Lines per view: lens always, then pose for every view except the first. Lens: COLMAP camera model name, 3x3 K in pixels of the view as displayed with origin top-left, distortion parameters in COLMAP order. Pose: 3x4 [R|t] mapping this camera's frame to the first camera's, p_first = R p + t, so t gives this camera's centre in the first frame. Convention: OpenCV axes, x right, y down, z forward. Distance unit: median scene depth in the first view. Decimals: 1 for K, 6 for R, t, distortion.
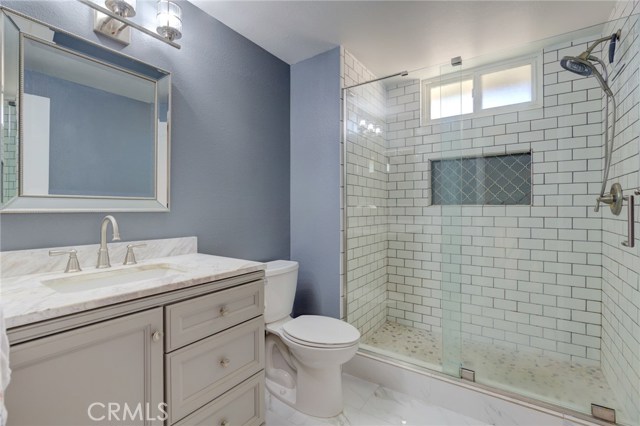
lens RADIAL K [[290.7, 0, 315.2], [0, 290.7, 209.6], [0, 0, 1]] dist [-0.020173, 0.005468]
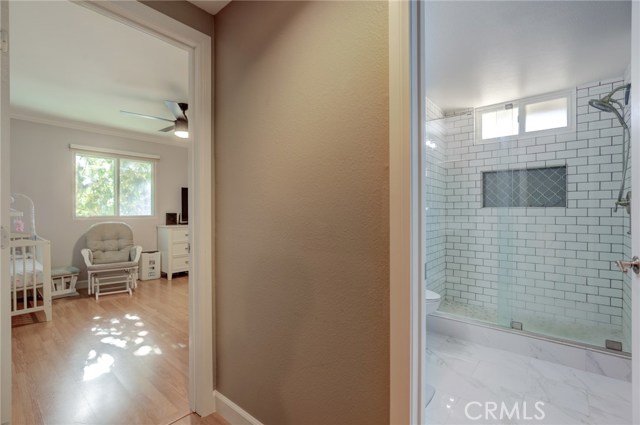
lens RADIAL K [[290.7, 0, 317.5], [0, 290.7, 214.0], [0, 0, 1]] dist [-0.020173, 0.005468]
pose [[0.996155, -0.003012, -0.087560, -0.264482], [0.003806, 0.999953, 0.008901, -0.000344], [0.087529, -0.009200, 0.996119, -0.404169]]
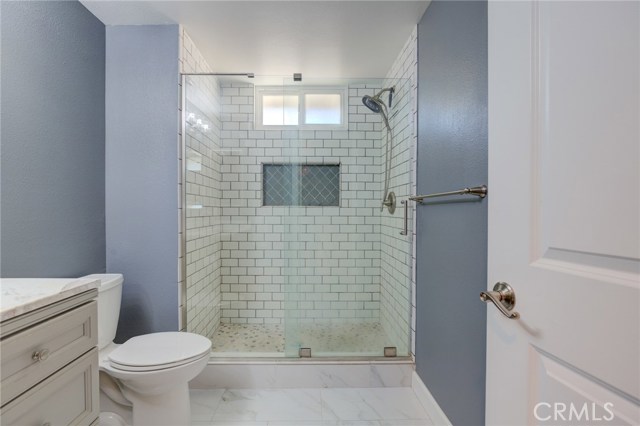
lens RADIAL K [[290.7, 0, 312.2], [0, 290.7, 214.2], [0, 0, 1]] dist [-0.020173, 0.005468]
pose [[0.810372, -0.005087, 0.585894, -0.099724], [-0.002610, 0.999921, 0.012291, 0.002987], [-0.585910, -0.011489, 0.810294, 0.039291]]
